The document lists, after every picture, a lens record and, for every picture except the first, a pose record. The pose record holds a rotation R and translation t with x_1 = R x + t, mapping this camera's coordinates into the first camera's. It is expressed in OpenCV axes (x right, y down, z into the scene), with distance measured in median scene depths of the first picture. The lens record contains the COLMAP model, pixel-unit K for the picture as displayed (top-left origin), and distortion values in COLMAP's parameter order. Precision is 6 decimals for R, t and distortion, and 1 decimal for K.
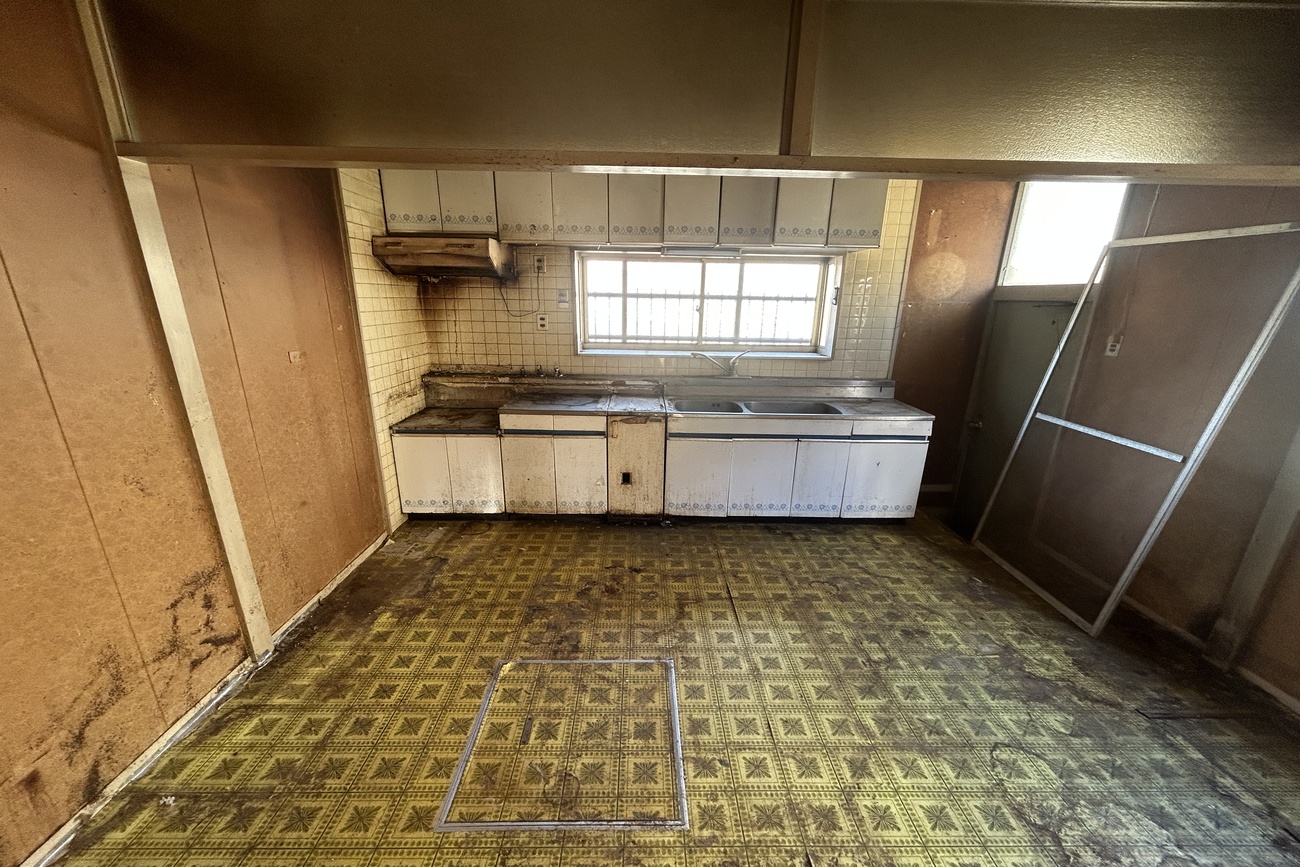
lens RADIAL K [[516.6, 0, 646.5], [0, 516.6, 455.3], [0, 0, 1]] dist [0.001400, 0.000220]
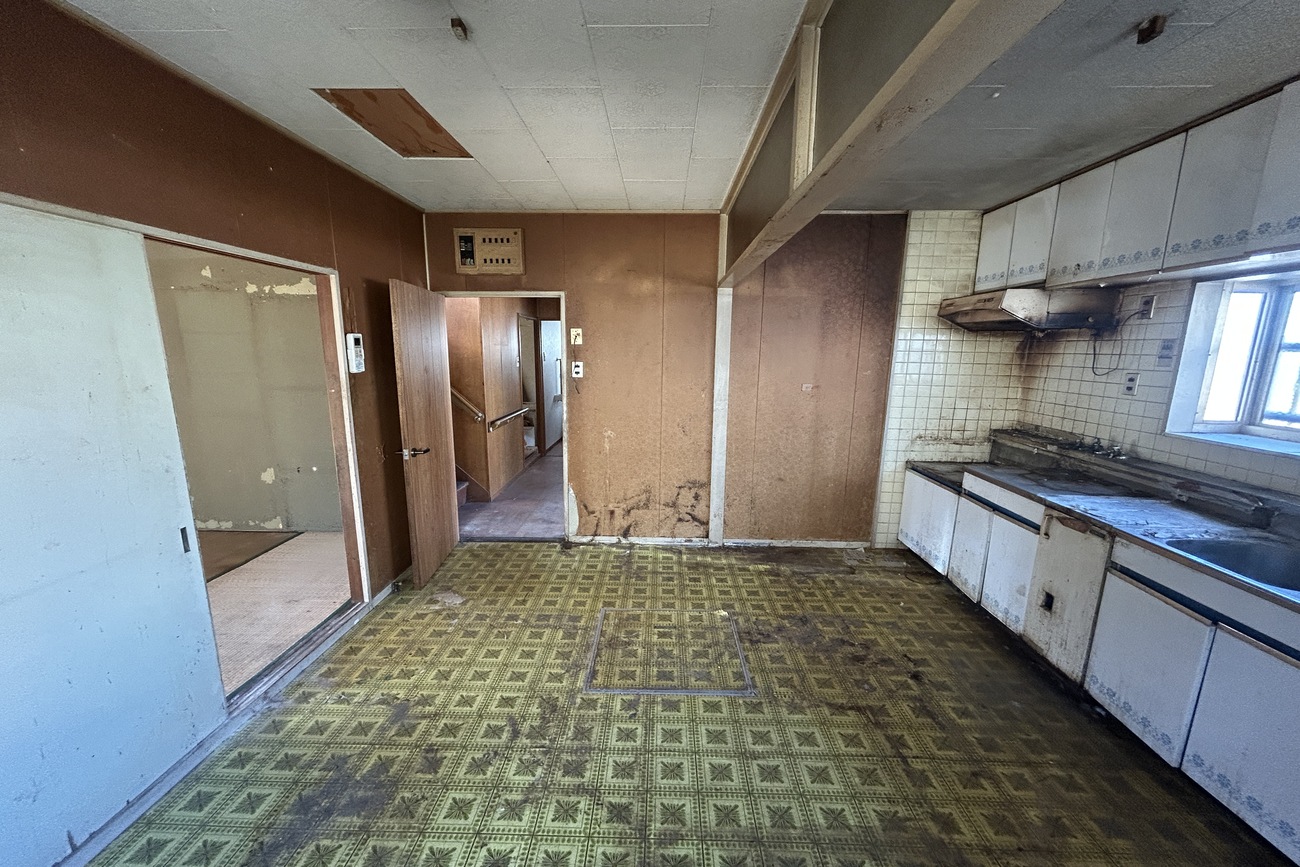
lens RADIAL K [[521.6, 0, 650.0], [0, 521.6, 433.5], [0, 0, 1]] dist [-0.000768, 0.000302]
pose [[-0.031061, 0.146221, -0.988764, 0.915566], [-0.304743, 0.940756, 0.148695, -0.156331], [0.951928, 0.305938, 0.015339, 0.599058]]
